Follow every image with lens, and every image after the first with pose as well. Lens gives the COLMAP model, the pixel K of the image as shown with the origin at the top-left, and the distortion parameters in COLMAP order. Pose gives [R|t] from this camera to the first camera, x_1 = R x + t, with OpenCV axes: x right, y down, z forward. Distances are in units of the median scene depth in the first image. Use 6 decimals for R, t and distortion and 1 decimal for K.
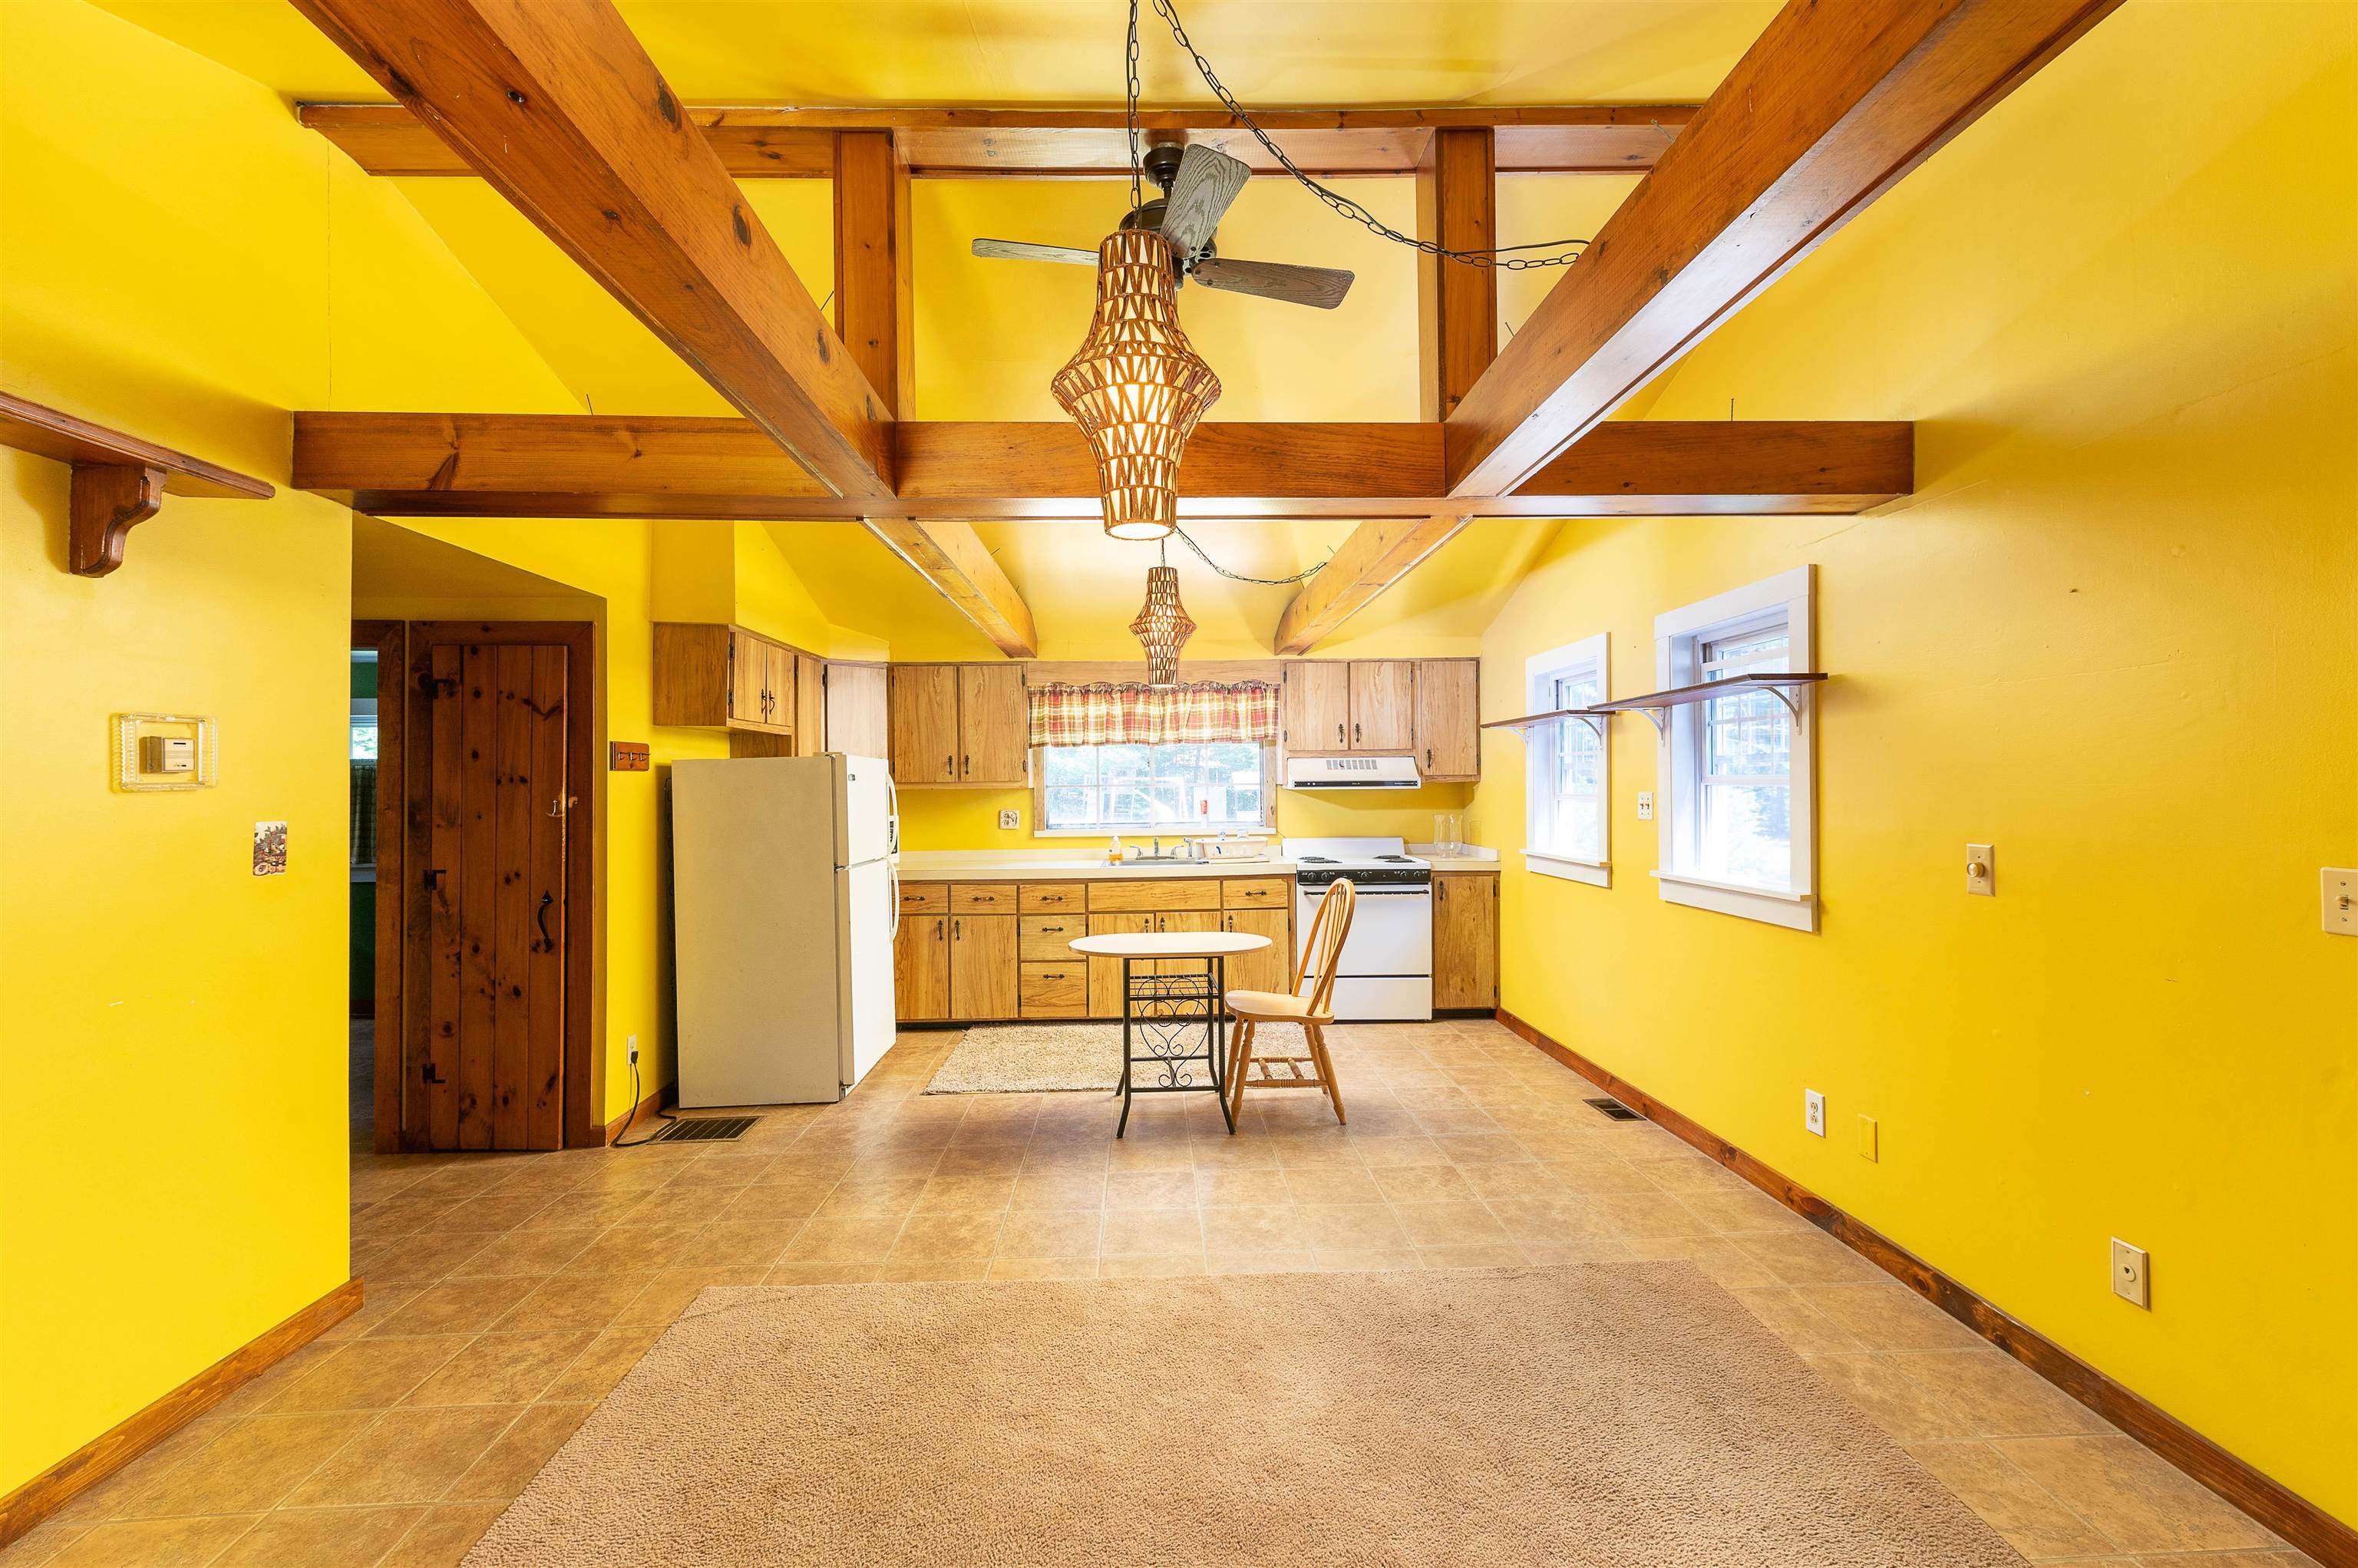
lens RADIAL K [[1027.5, 0, 1172.3], [0, 1027.5, 779.9], [0, 0, 1]] dist [-0.002103, 0.000164]
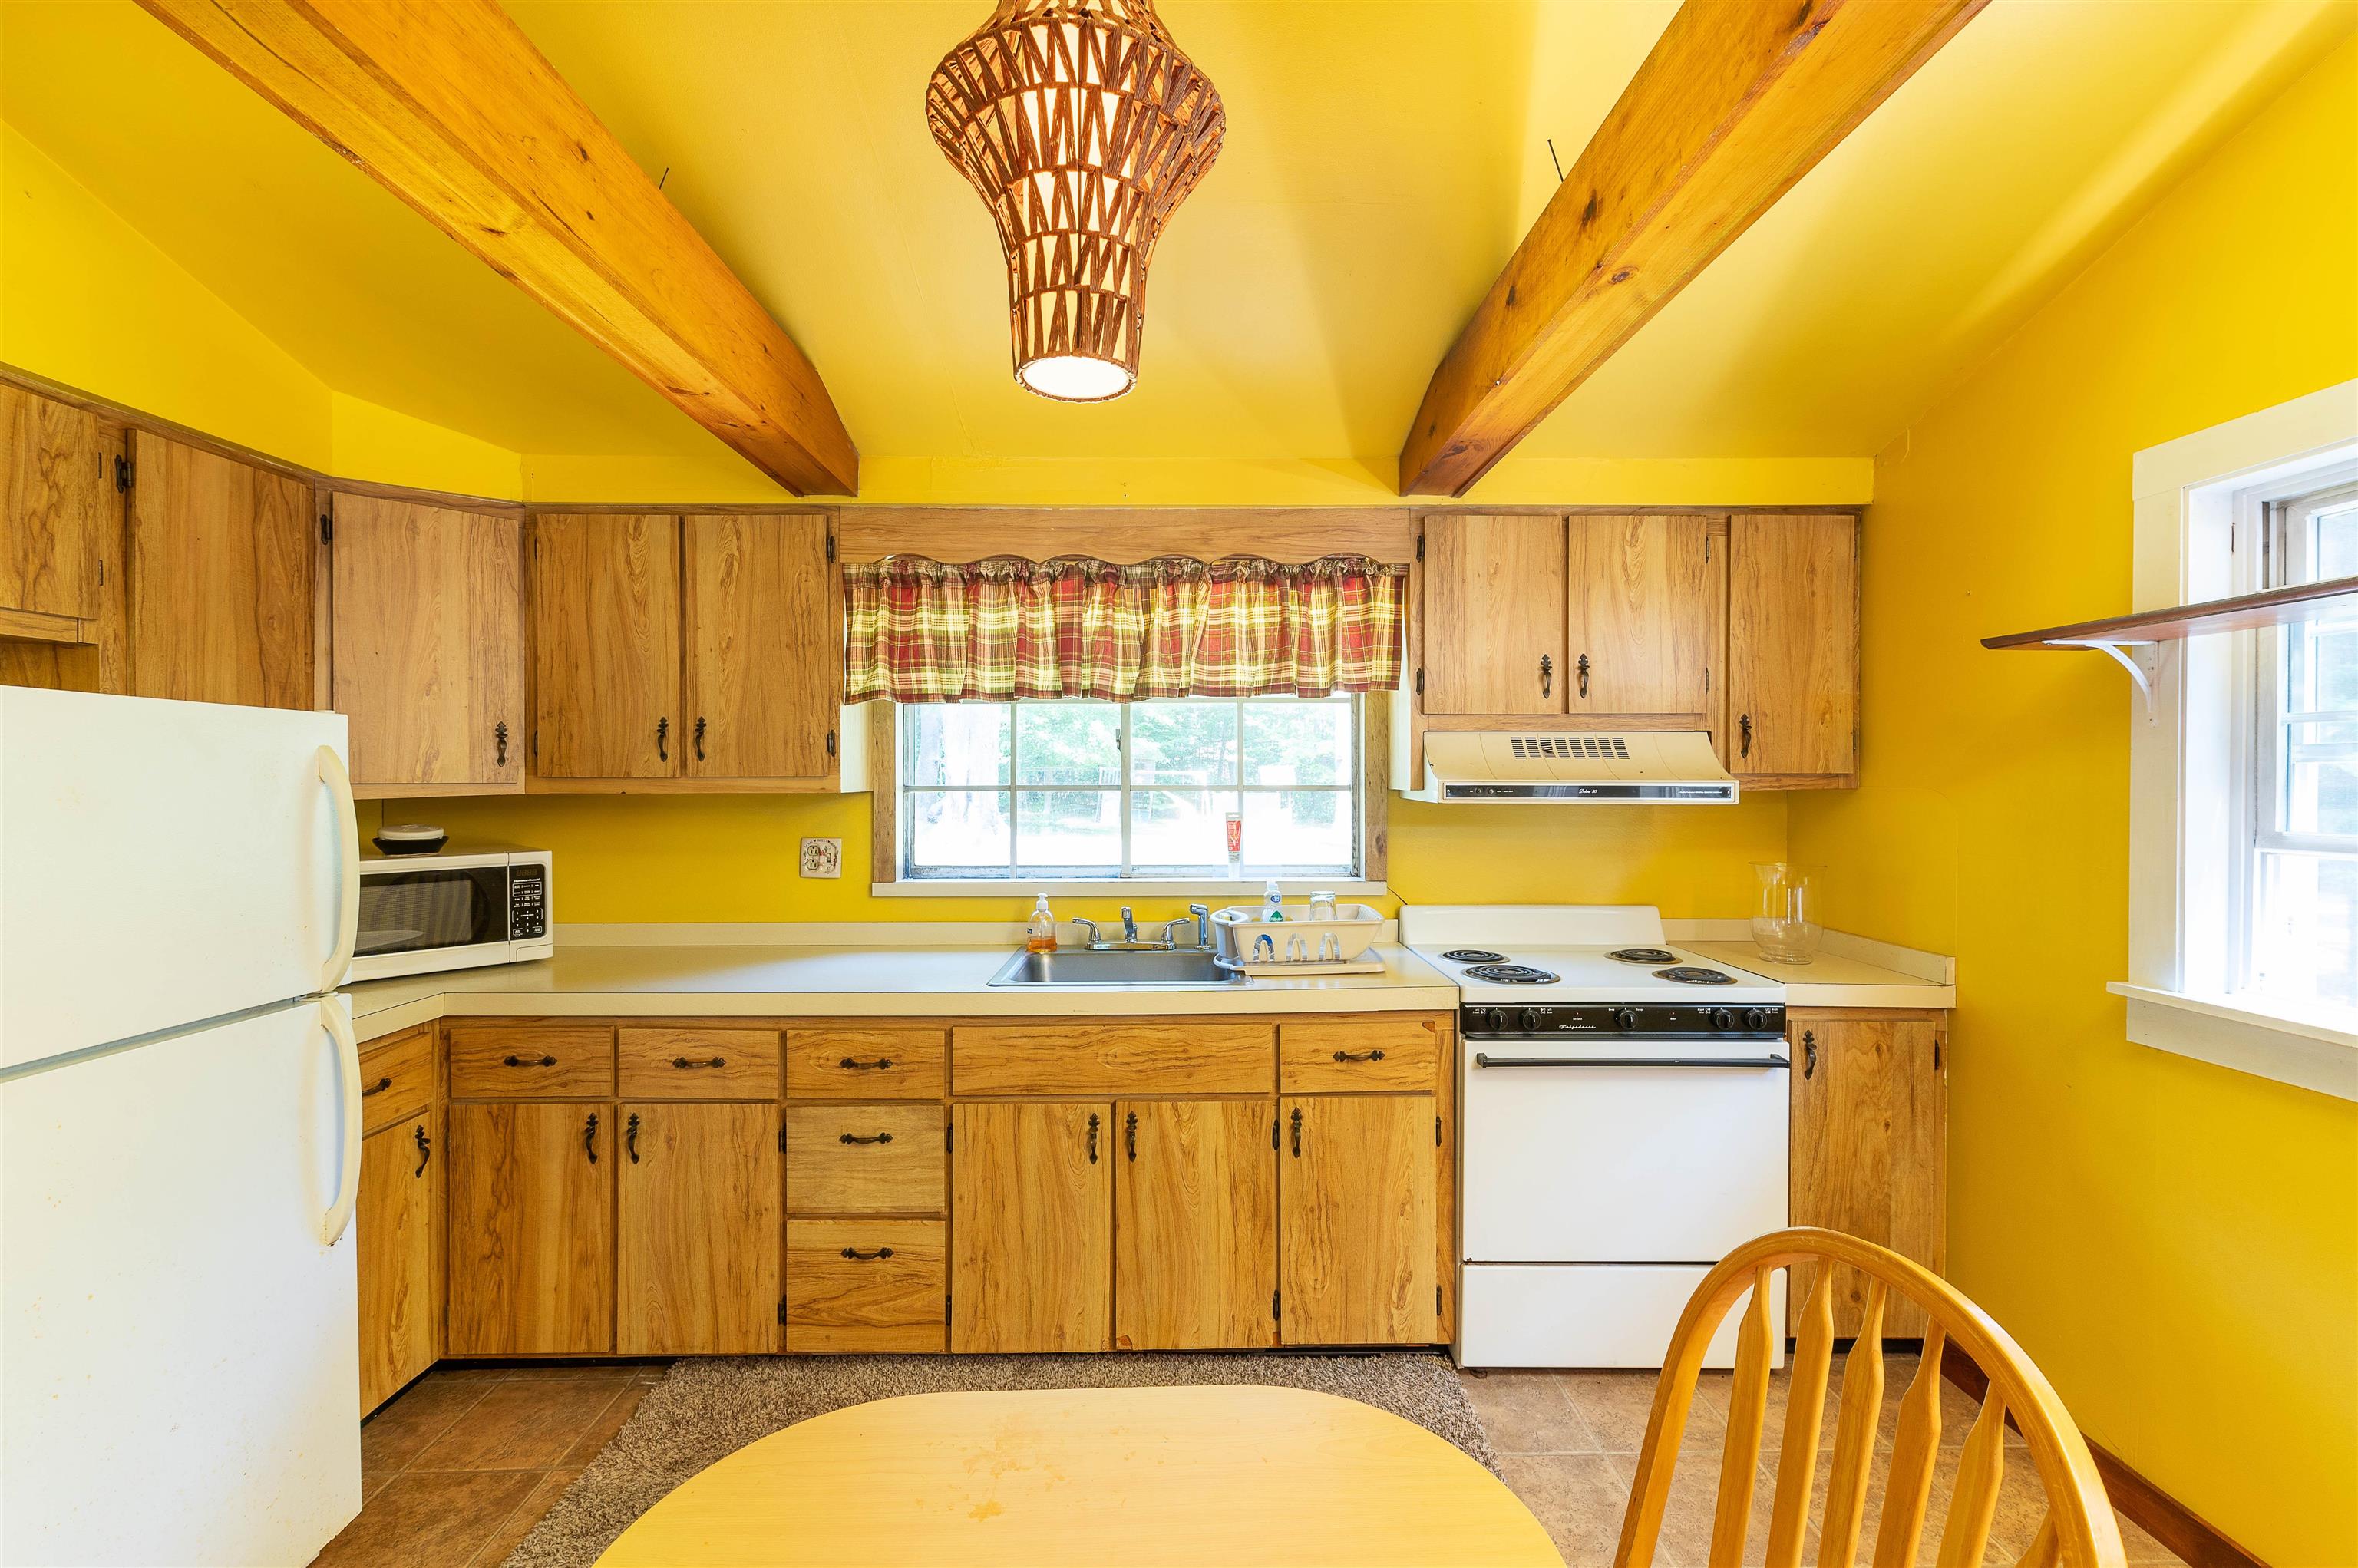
lens RADIAL K [[1027.5, 0, 1187.7], [0, 1027.5, 781.2], [0, 0, 1]] dist [-0.002103, 0.000164]
pose [[0.999937, 0.010514, -0.004003, 0.012281], [-0.010451, 0.999826, 0.015428, -0.005370], [0.004165, -0.015385, 0.999873, 0.555674]]
